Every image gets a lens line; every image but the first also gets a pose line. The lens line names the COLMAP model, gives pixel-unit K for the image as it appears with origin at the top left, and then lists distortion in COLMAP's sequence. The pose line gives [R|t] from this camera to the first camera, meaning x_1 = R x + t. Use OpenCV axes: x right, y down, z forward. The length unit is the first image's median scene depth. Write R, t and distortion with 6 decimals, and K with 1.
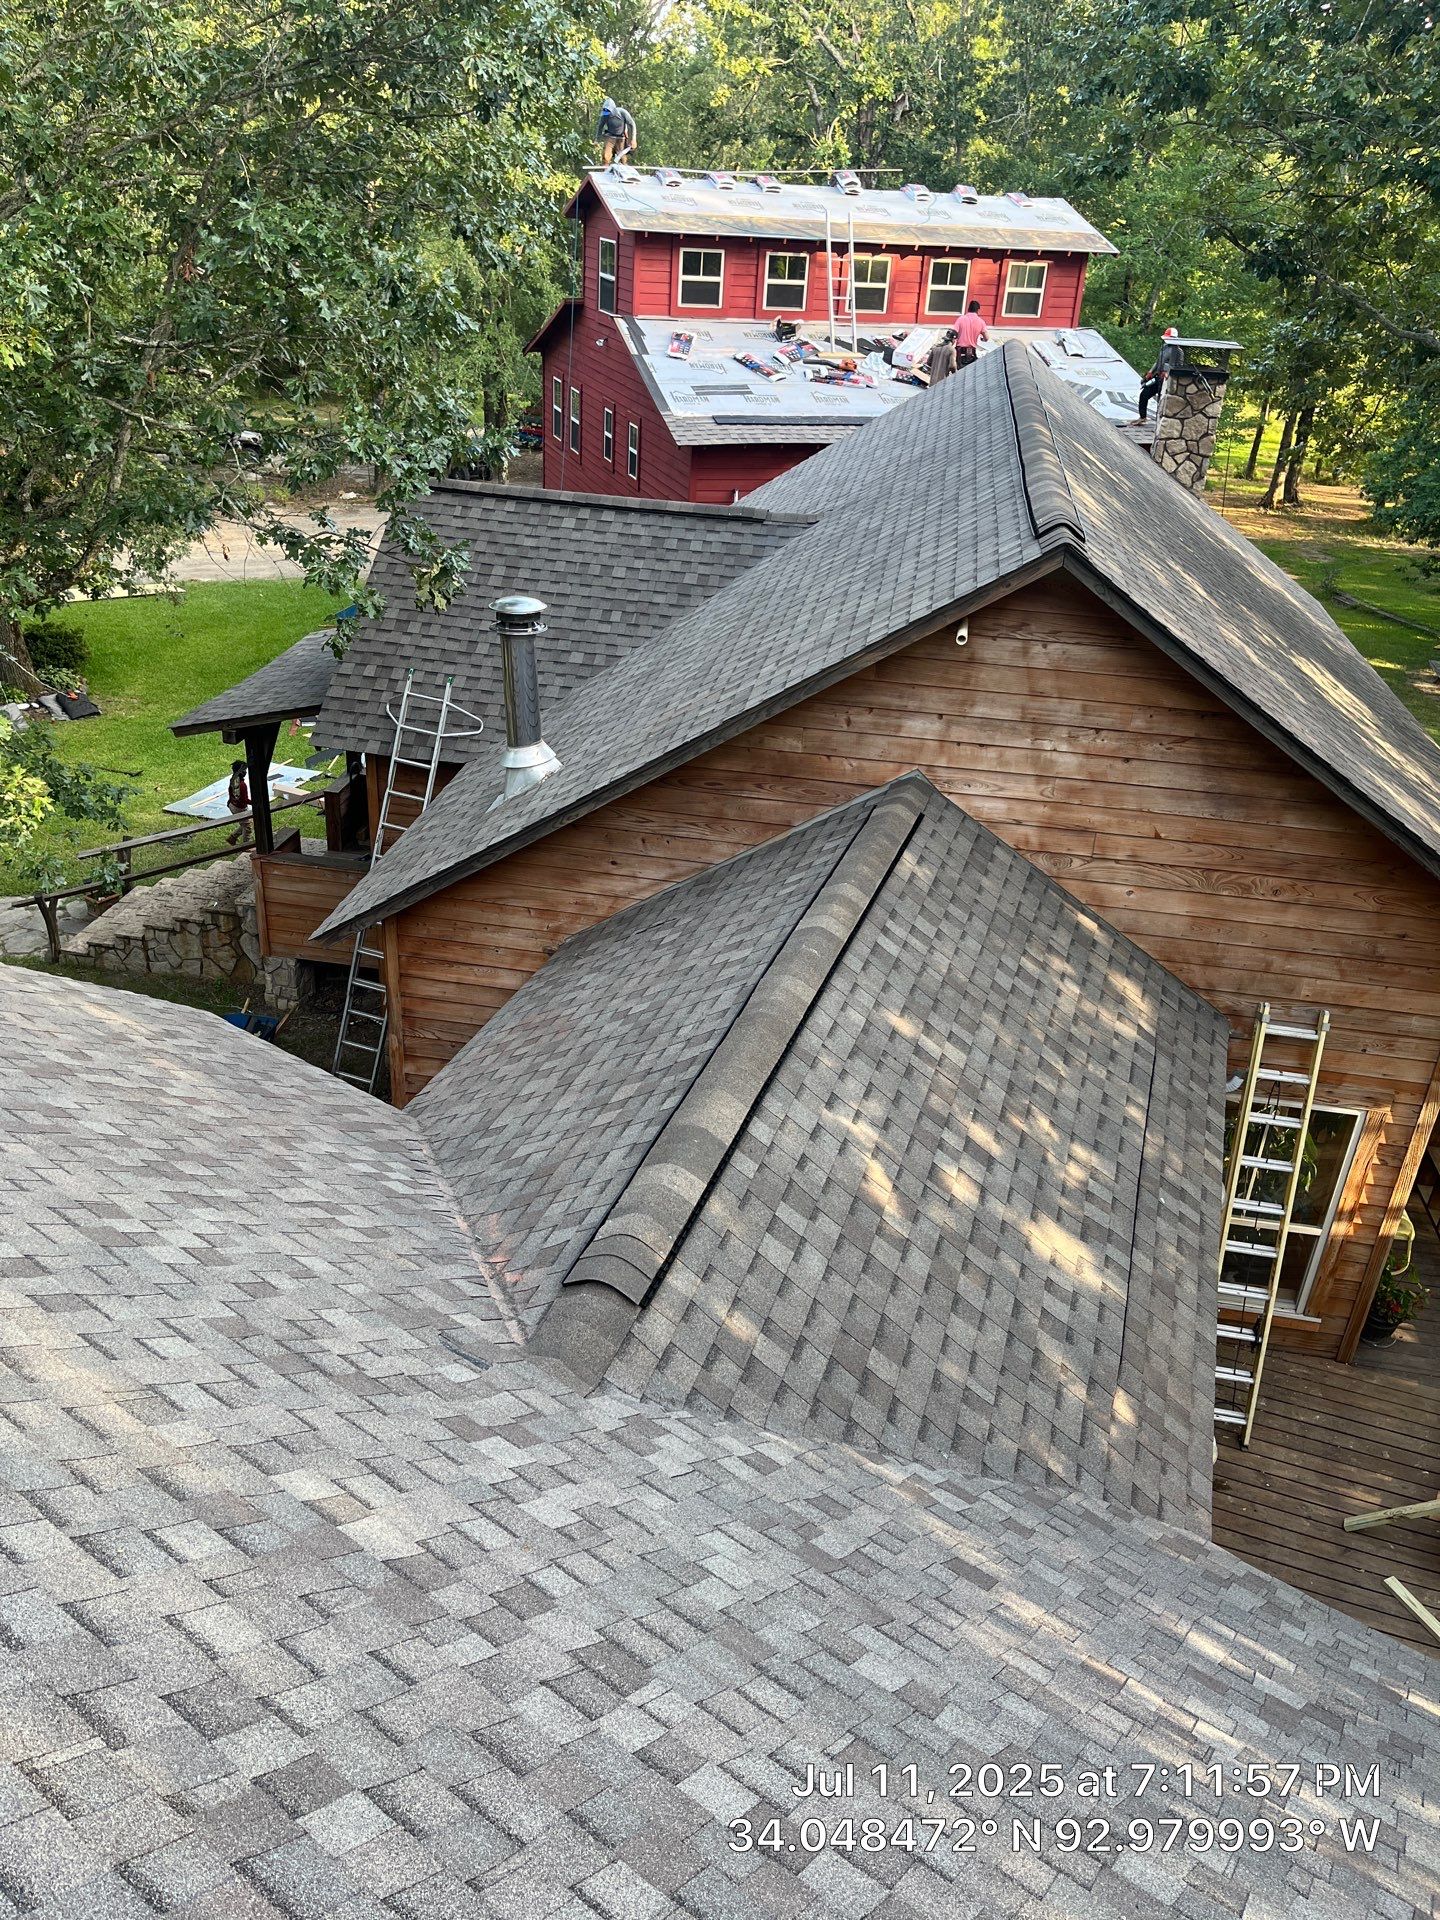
lens RADIAL K [[1455.6, 0, 712.7], [0, 1455.6, 982.0], [0, 0, 1]] dist [0.070552, -0.103387]
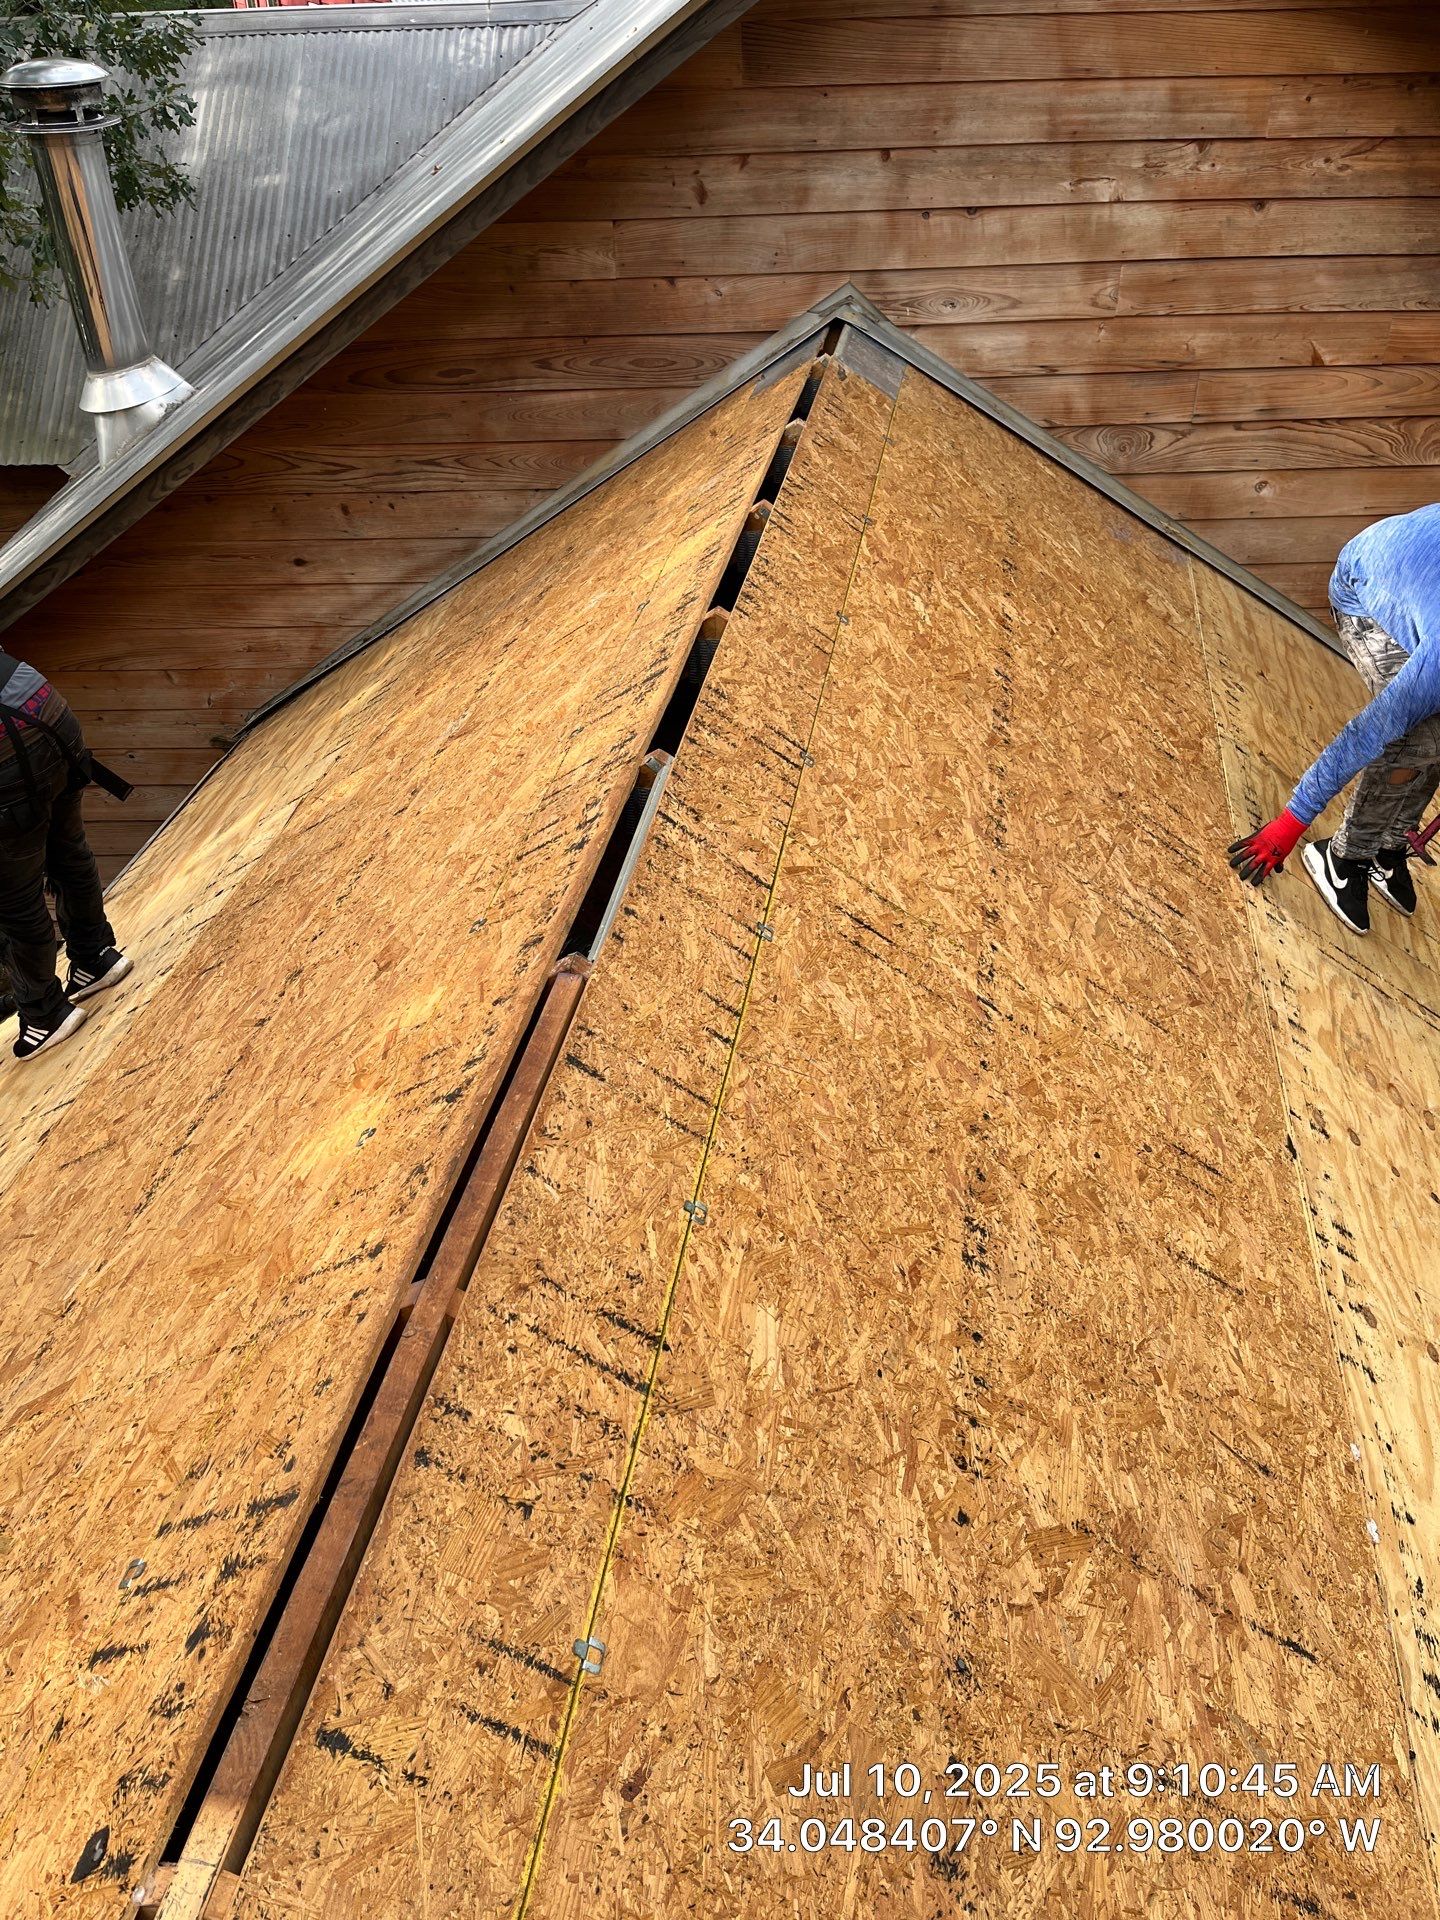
lens RADIAL K [[1455.6, 0, 693.6], [0, 1455.6, 986.8], [0, 0, 1]] dist [0.070552, -0.103387]
pose [[0.987685, -0.147903, 0.051022, 0.016679], [0.136751, 0.974530, 0.177740, -0.004198], [-0.076011, -0.168574, 0.982754, 0.303704]]
